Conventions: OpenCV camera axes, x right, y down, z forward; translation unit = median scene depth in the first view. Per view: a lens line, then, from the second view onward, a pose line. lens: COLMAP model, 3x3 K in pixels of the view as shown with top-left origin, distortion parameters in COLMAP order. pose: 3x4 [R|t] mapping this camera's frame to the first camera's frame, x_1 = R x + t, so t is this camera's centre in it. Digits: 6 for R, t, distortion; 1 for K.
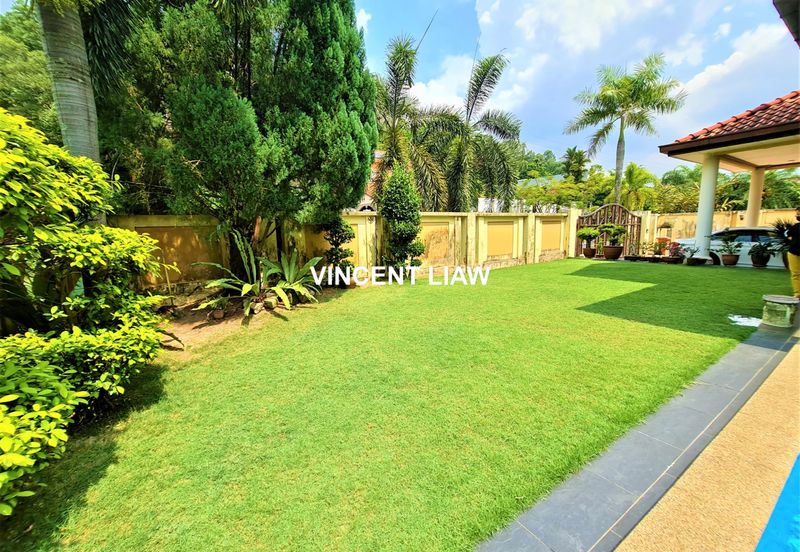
lens RADIAL K [[328.8, 0, 402.4], [0, 328.8, 273.4], [0, 0, 1]] dist [0.001383, 0.000157]
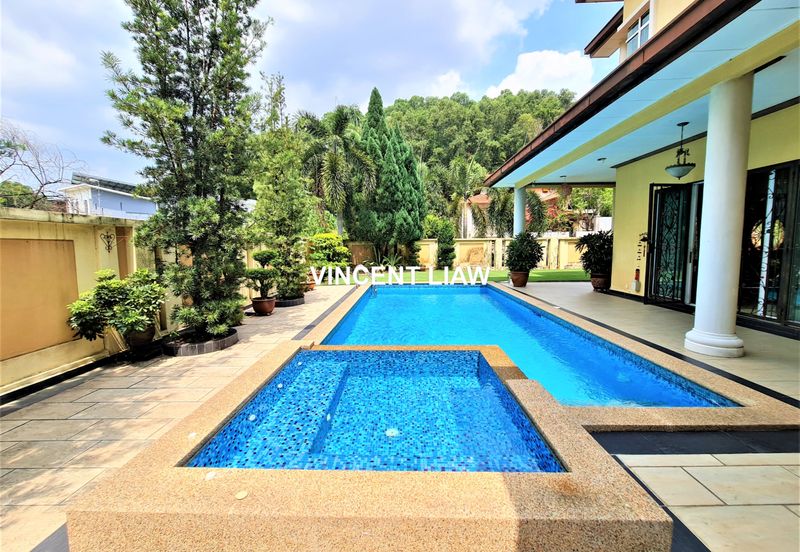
lens RADIAL K [[328.8, 0, 399.3], [0, 328.8, 275.5], [0, 0, 1]] dist [0.001383, 0.000157]
pose [[0.817528, 0.043605, -0.574236, 1.757560], [-0.073433, 0.996883, -0.028847, 0.246717], [0.571188, 0.065751, 0.818182, -1.678943]]
